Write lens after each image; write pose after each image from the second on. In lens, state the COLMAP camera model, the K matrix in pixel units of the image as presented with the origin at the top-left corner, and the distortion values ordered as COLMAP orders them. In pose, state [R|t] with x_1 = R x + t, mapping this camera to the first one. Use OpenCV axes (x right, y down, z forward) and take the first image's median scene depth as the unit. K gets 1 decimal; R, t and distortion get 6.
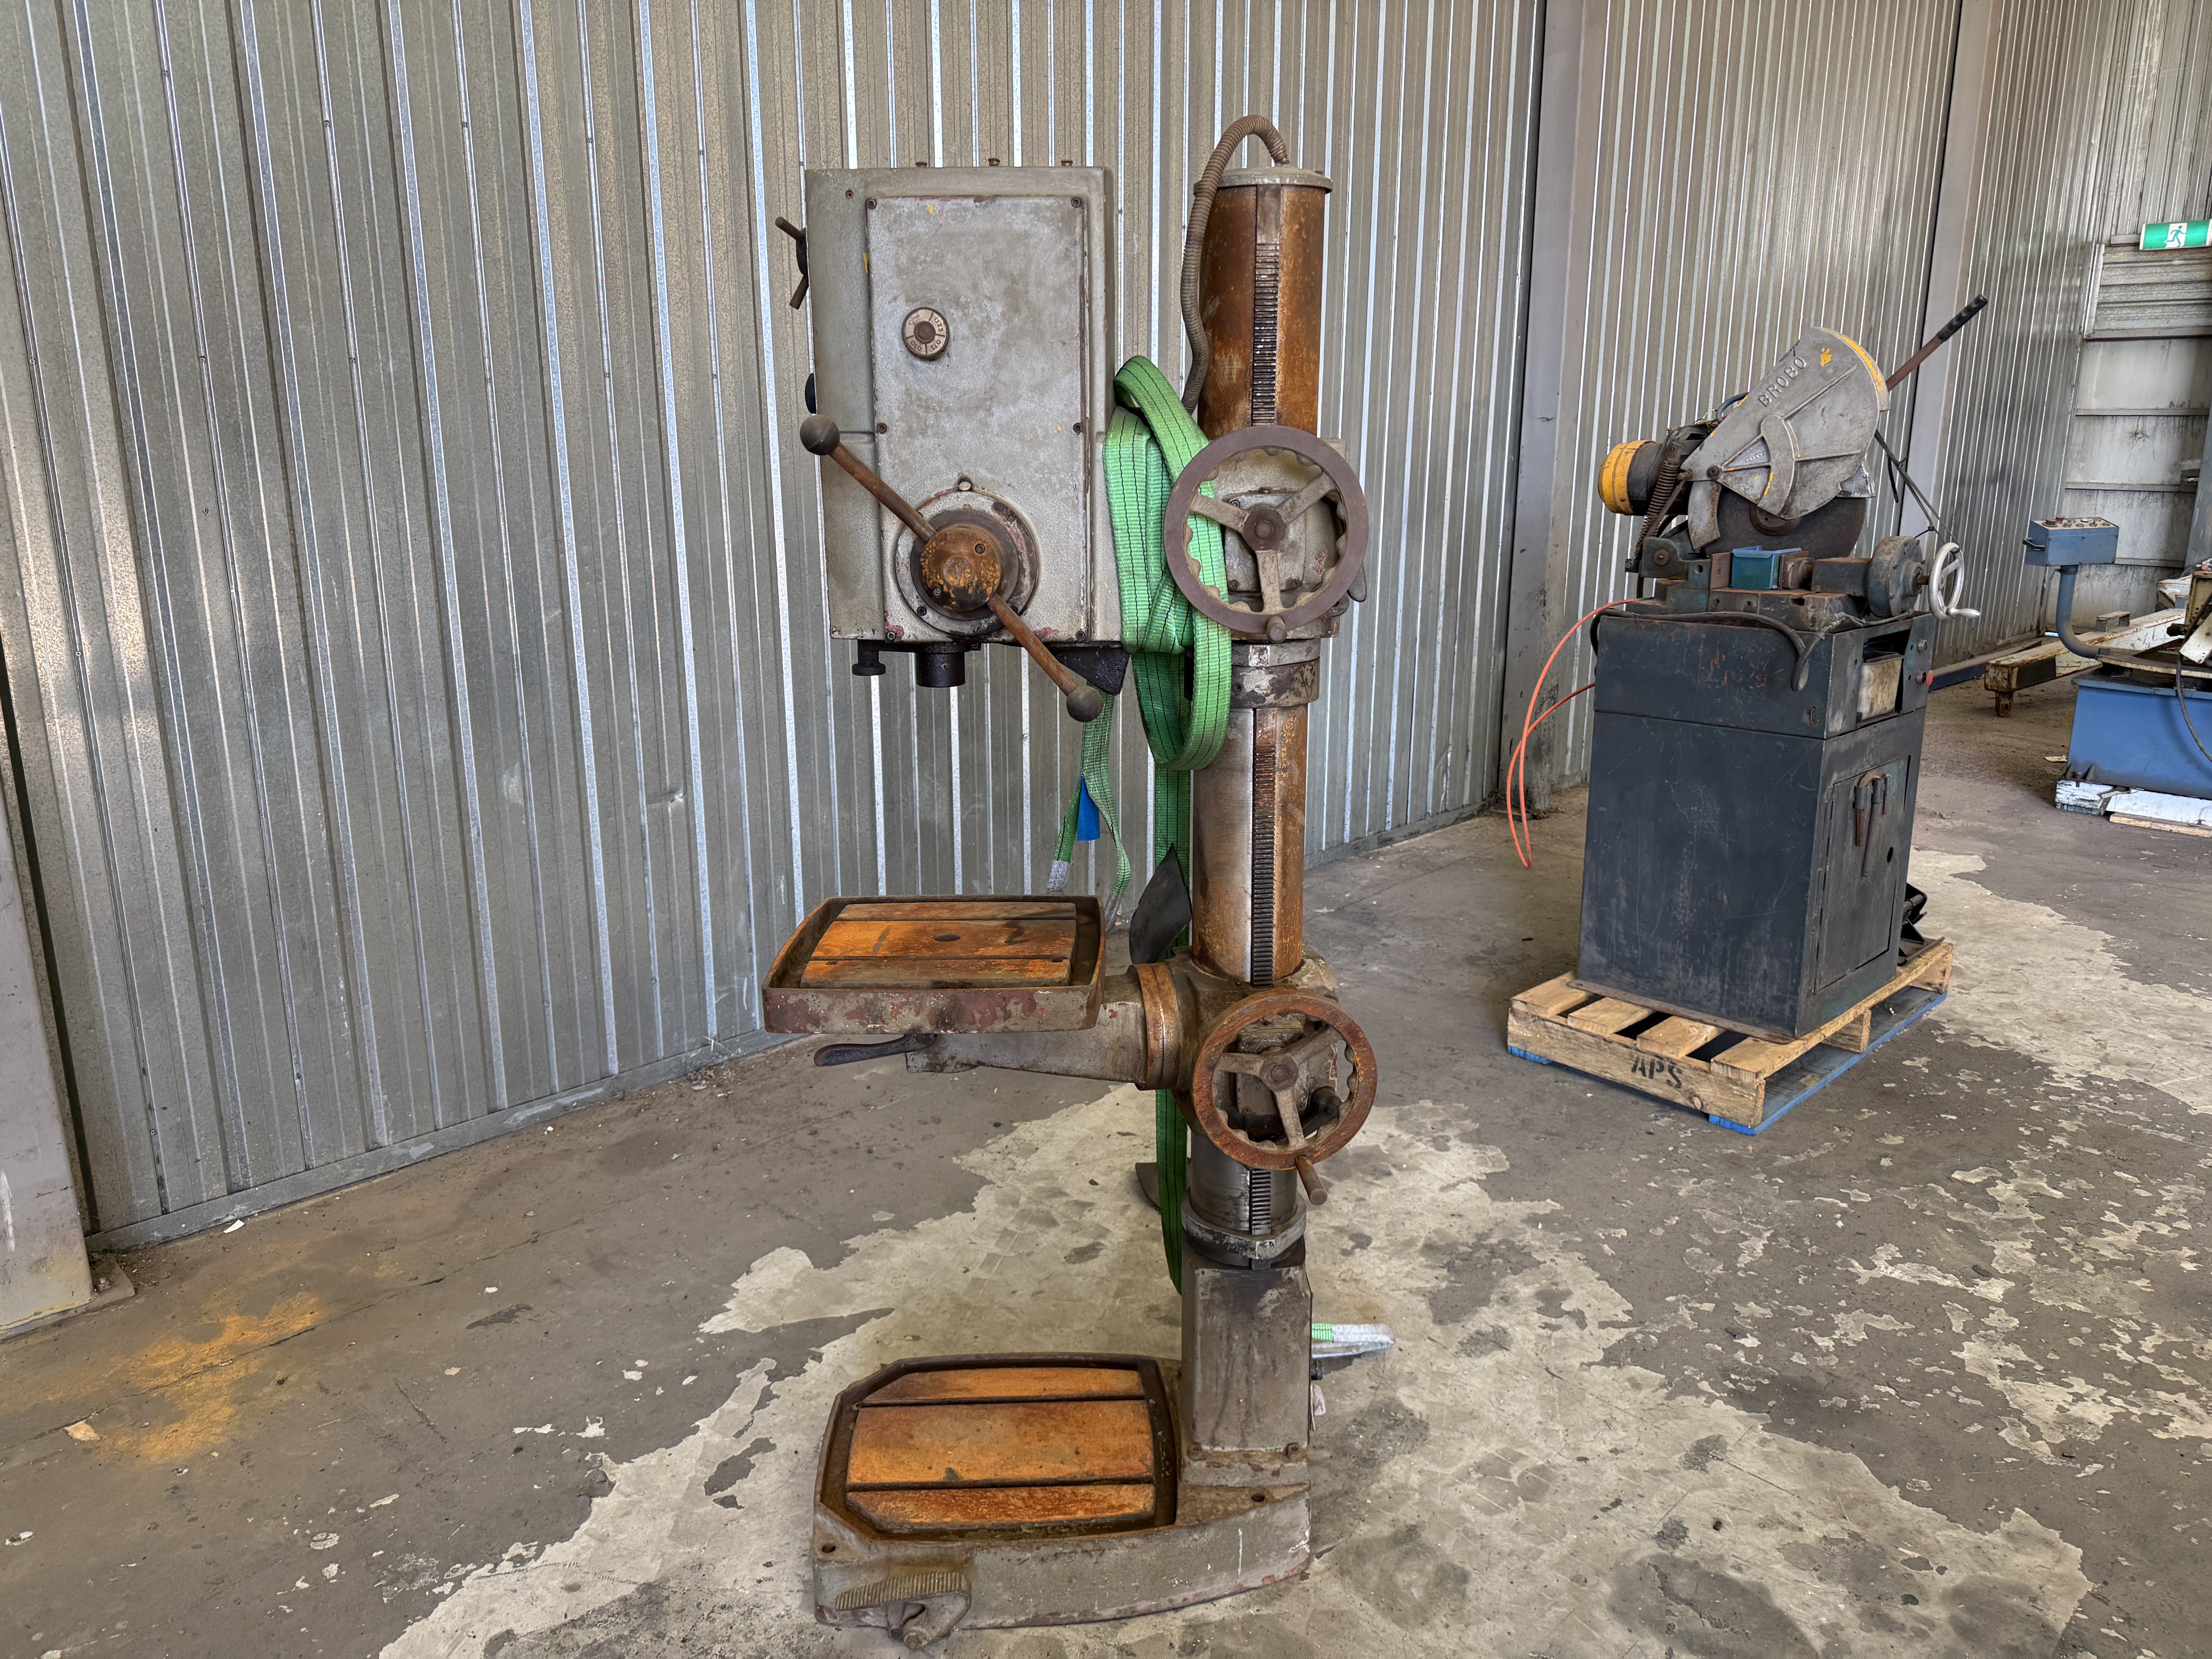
lens RADIAL K [[1590.8, 0, 1106.0], [0, 1590.8, 829.5], [0, 0, 1]] dist [0.005803, 0.001336]
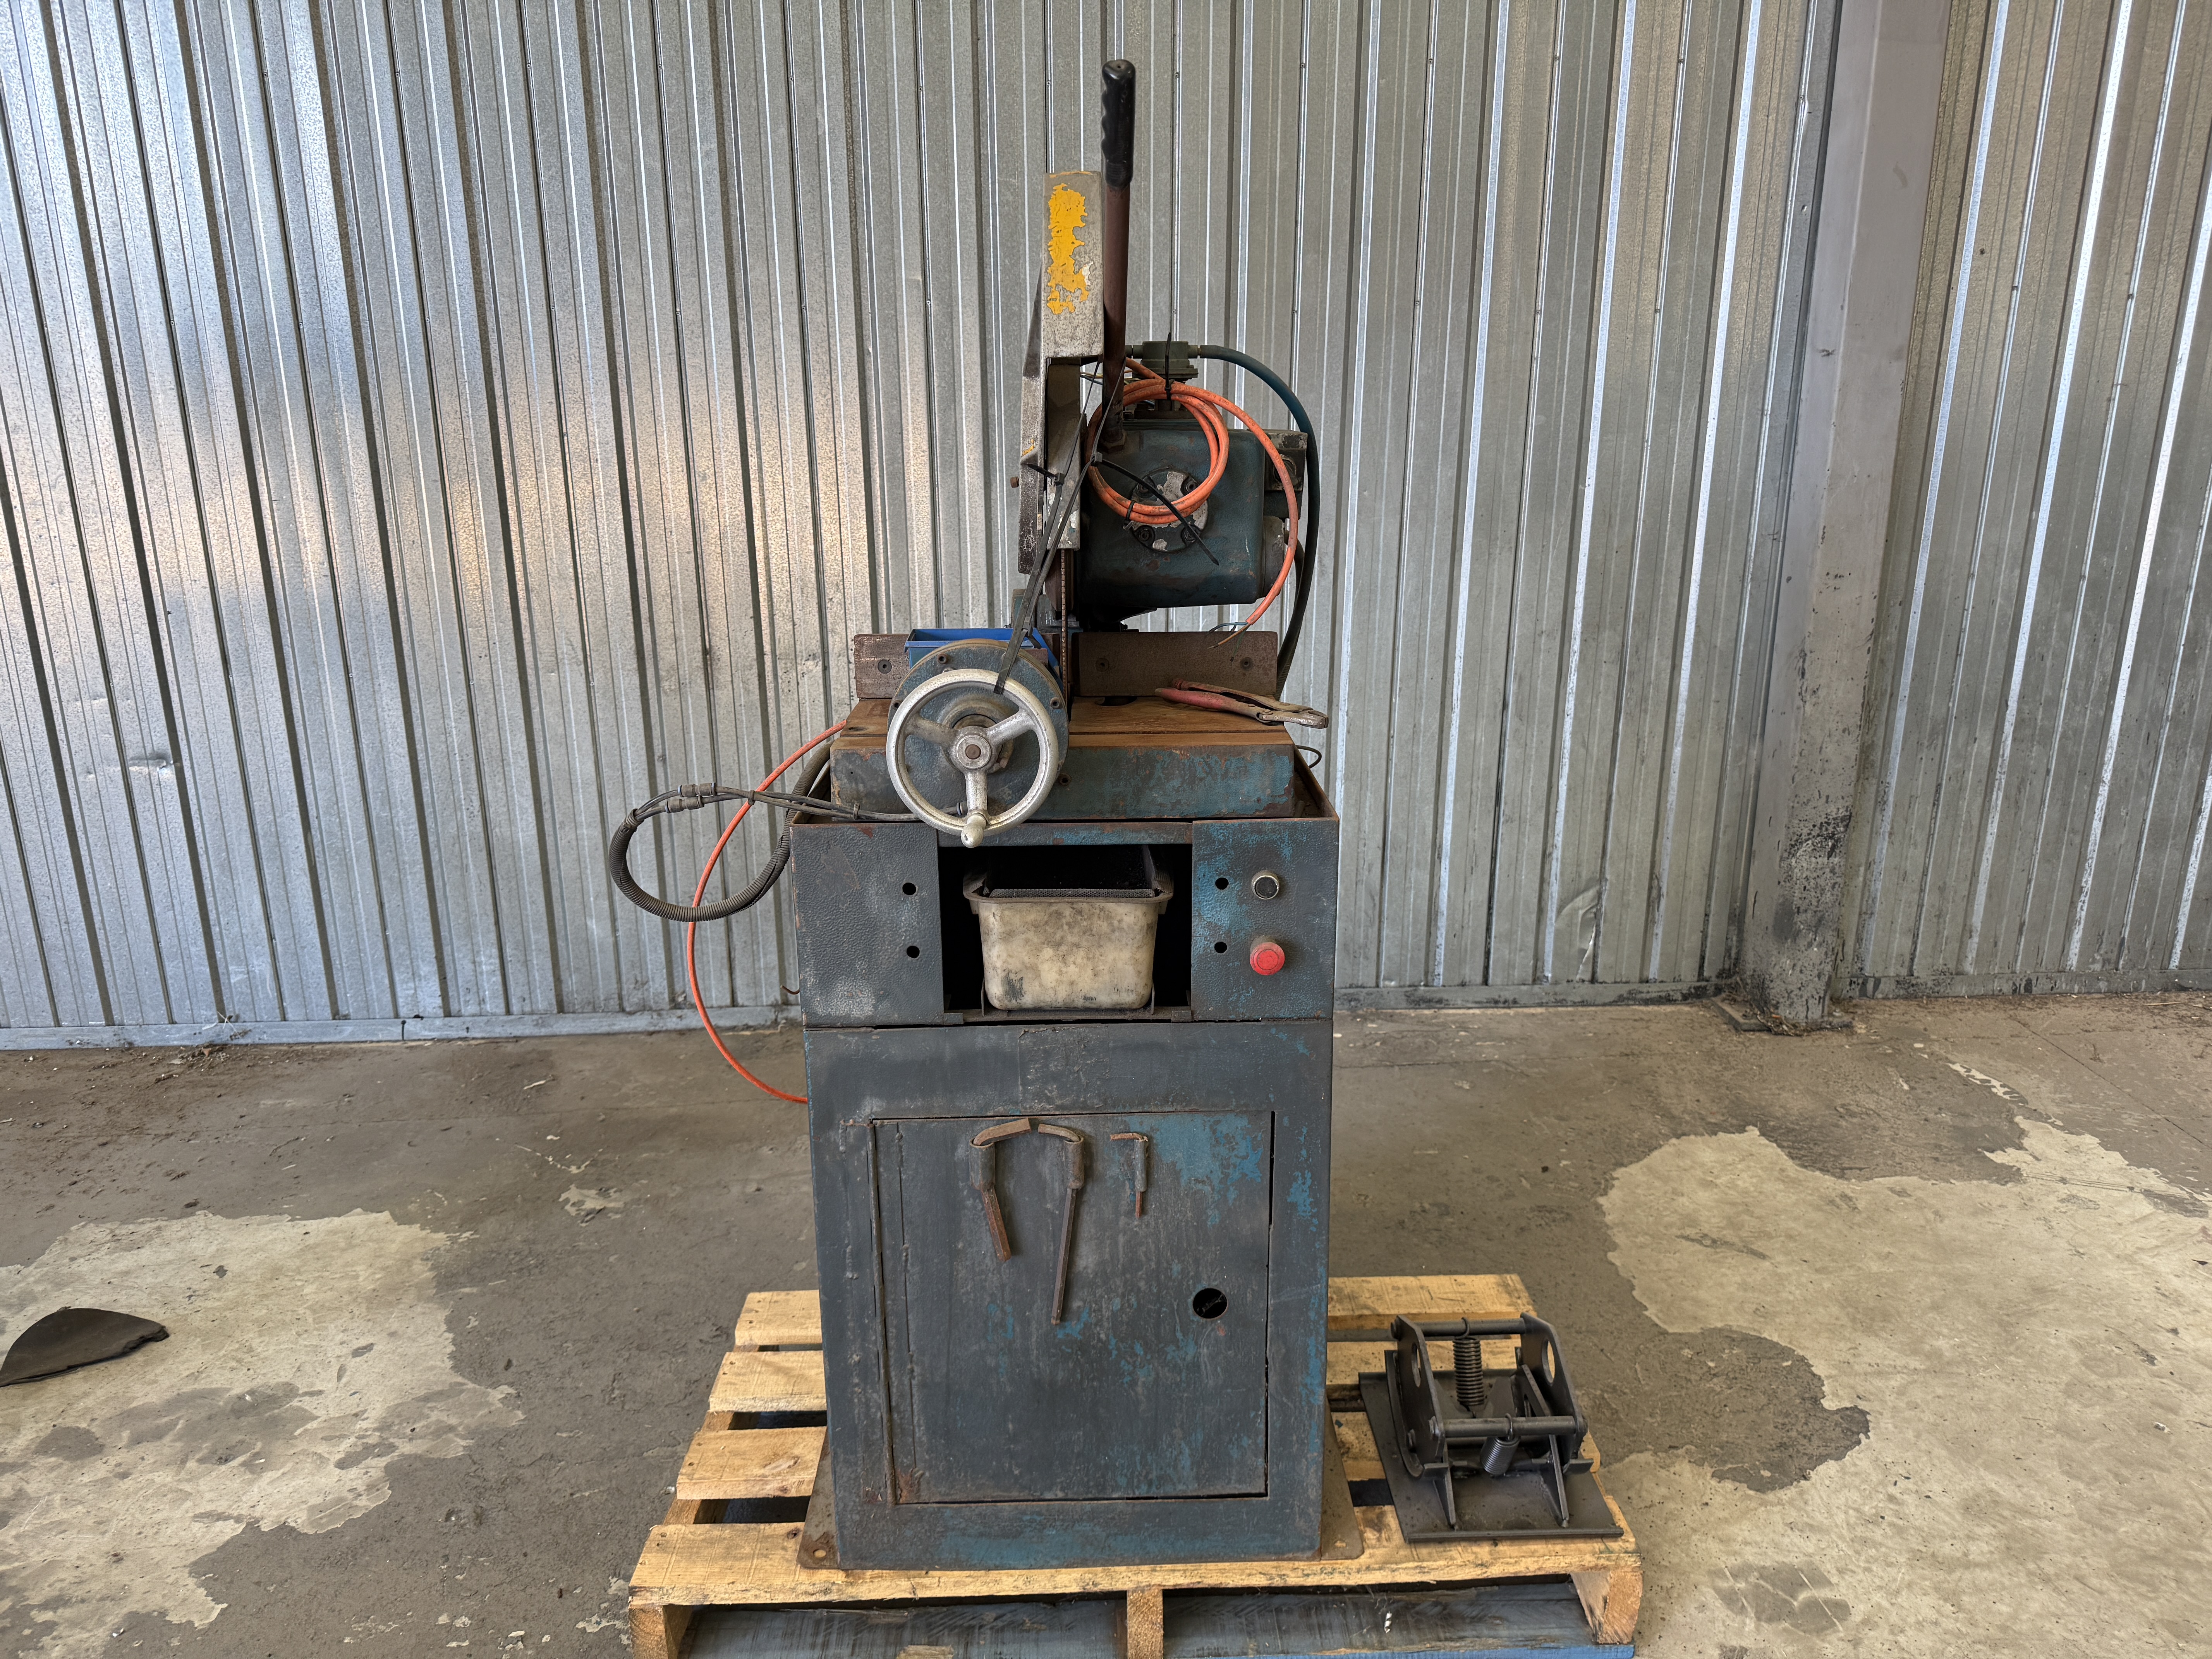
lens RADIAL K [[1590.8, 0, 1106.0], [0, 1590.8, 829.5], [0, 0, 1]] dist [0.005803, 0.001336]
pose [[0.737191, 0.189851, -0.648464, 0.778550], [-0.164394, 0.981272, 0.100400, -0.170109], [0.655381, 0.032590, 0.754595, 0.646614]]
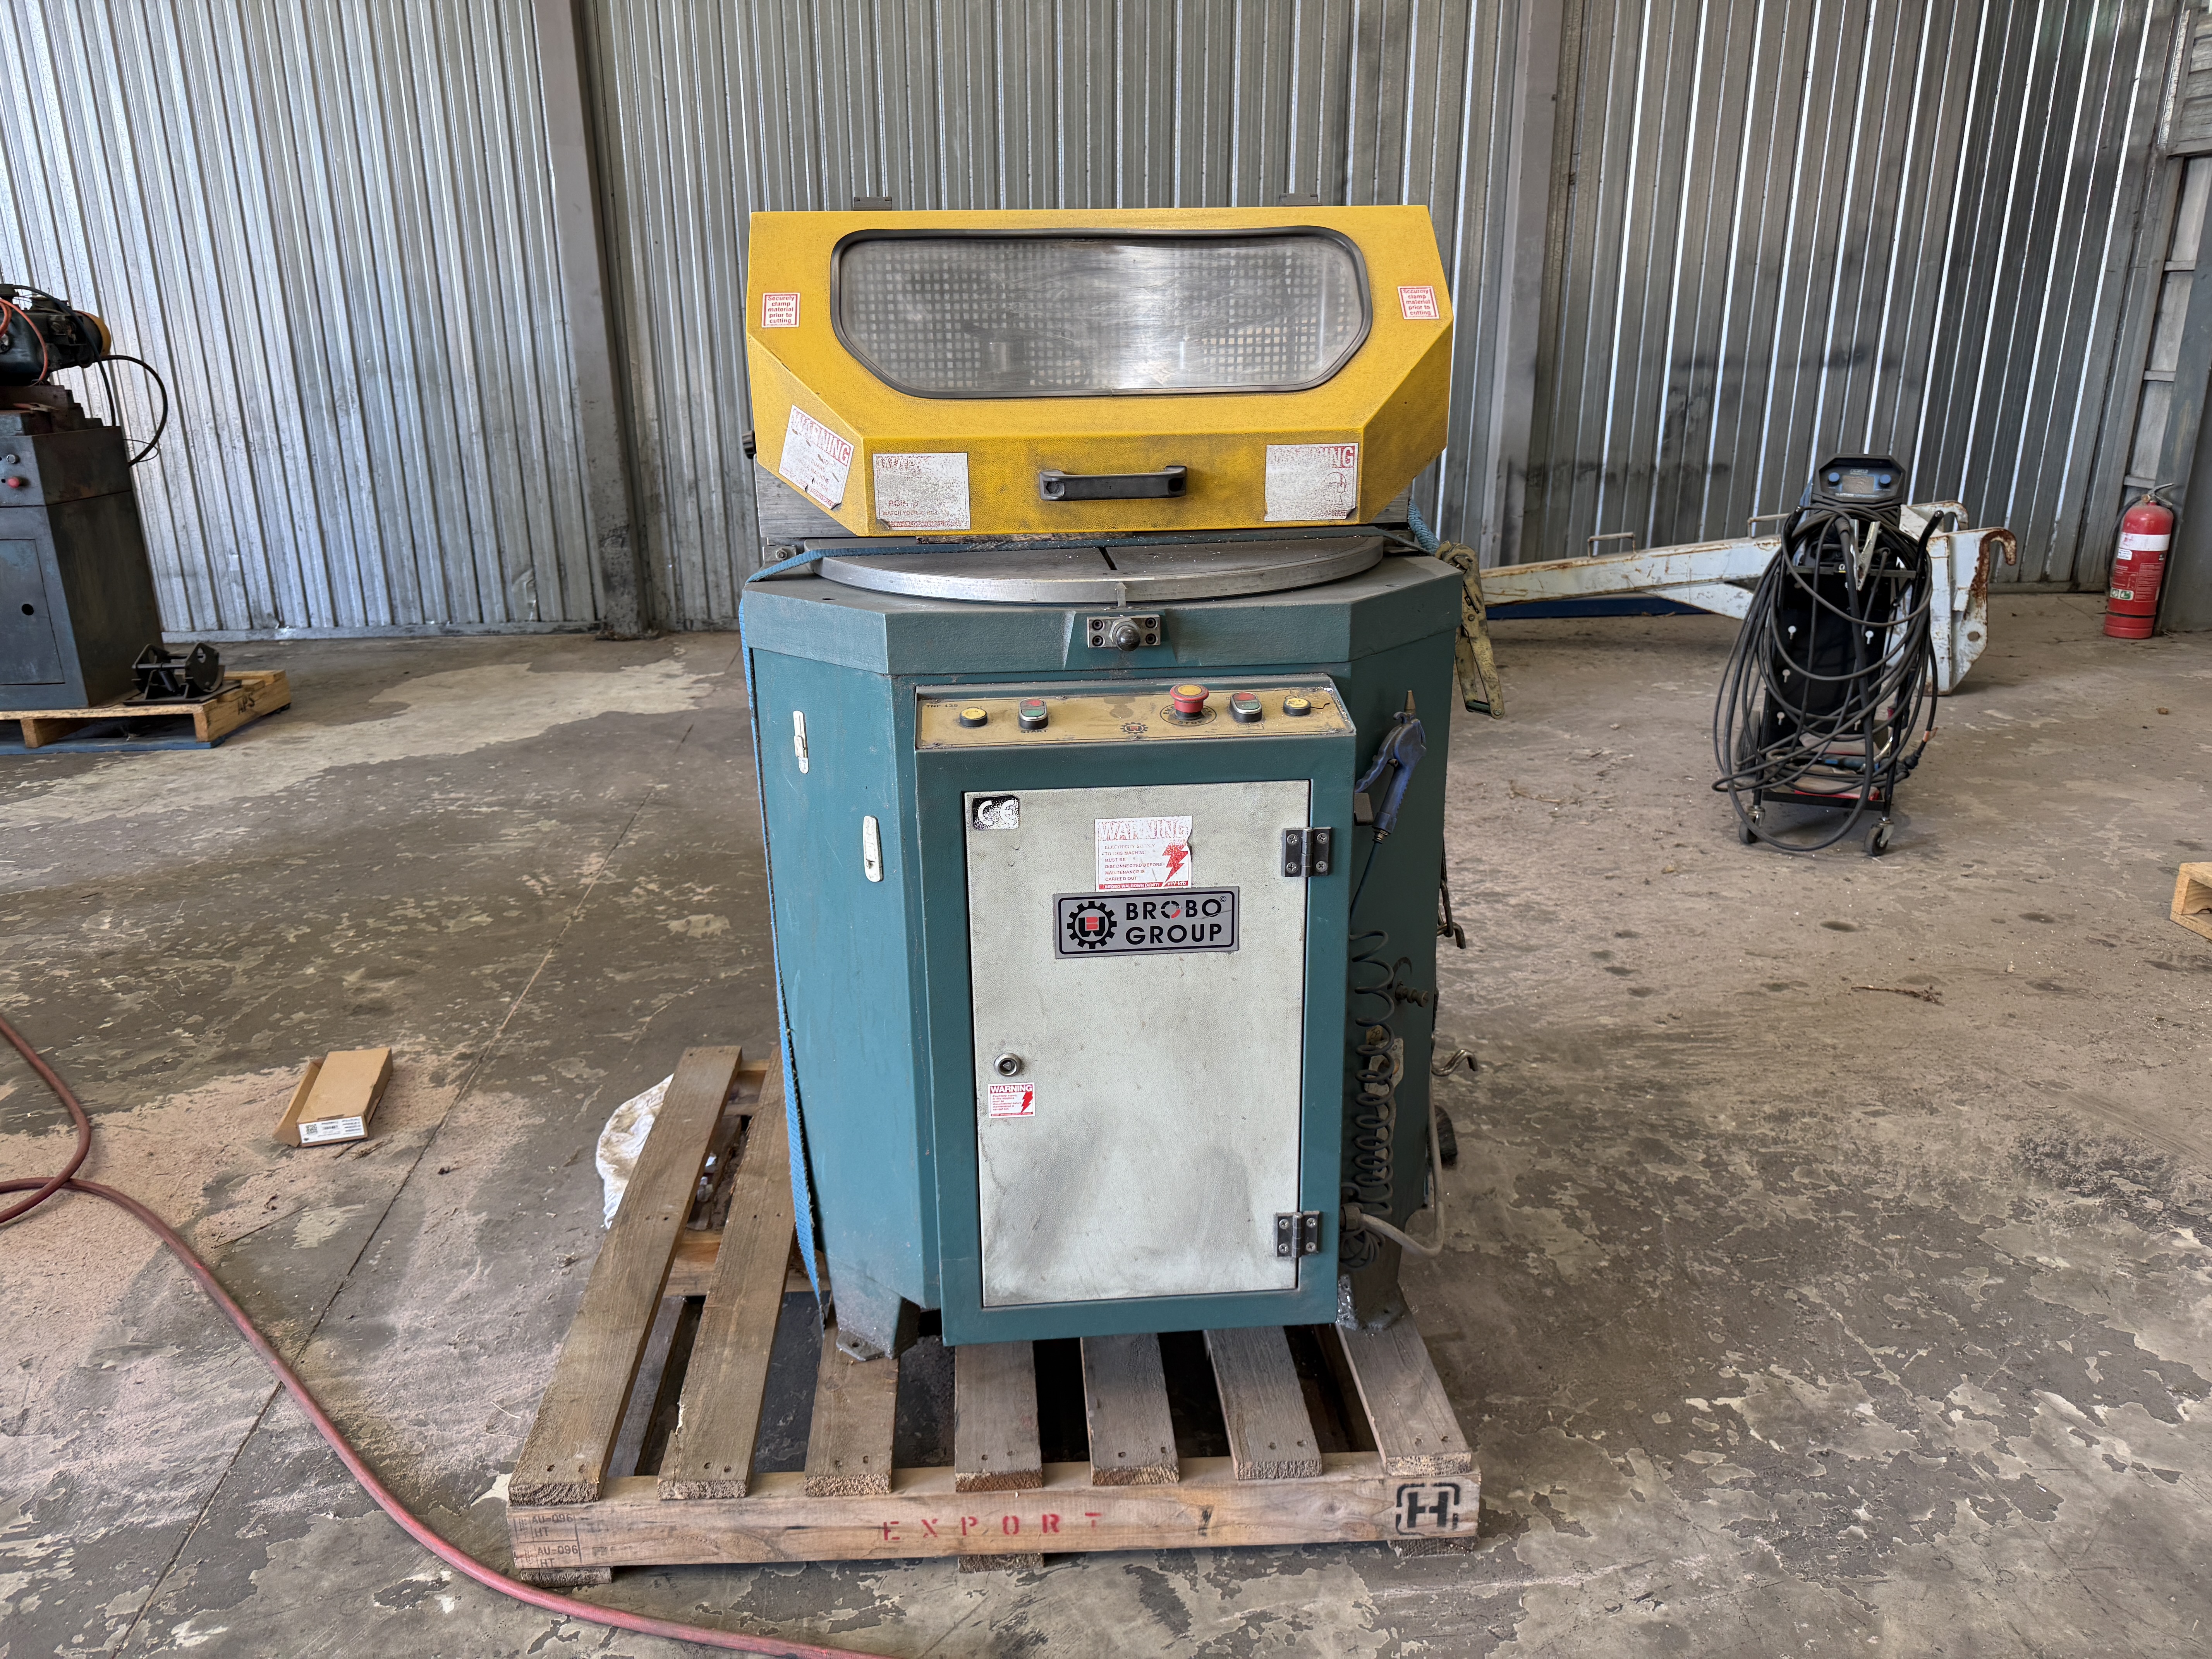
lens RADIAL K [[1590.8, 0, 1106.0], [0, 1590.8, 829.5], [0, 0, 1]] dist [0.005803, 0.001336]
pose [[0.760991, 0.192020, -0.619694, 2.231521], [-0.150705, 0.981387, 0.119027, -0.109895], [0.631016, 0.002812, 0.775765, 0.524667]]
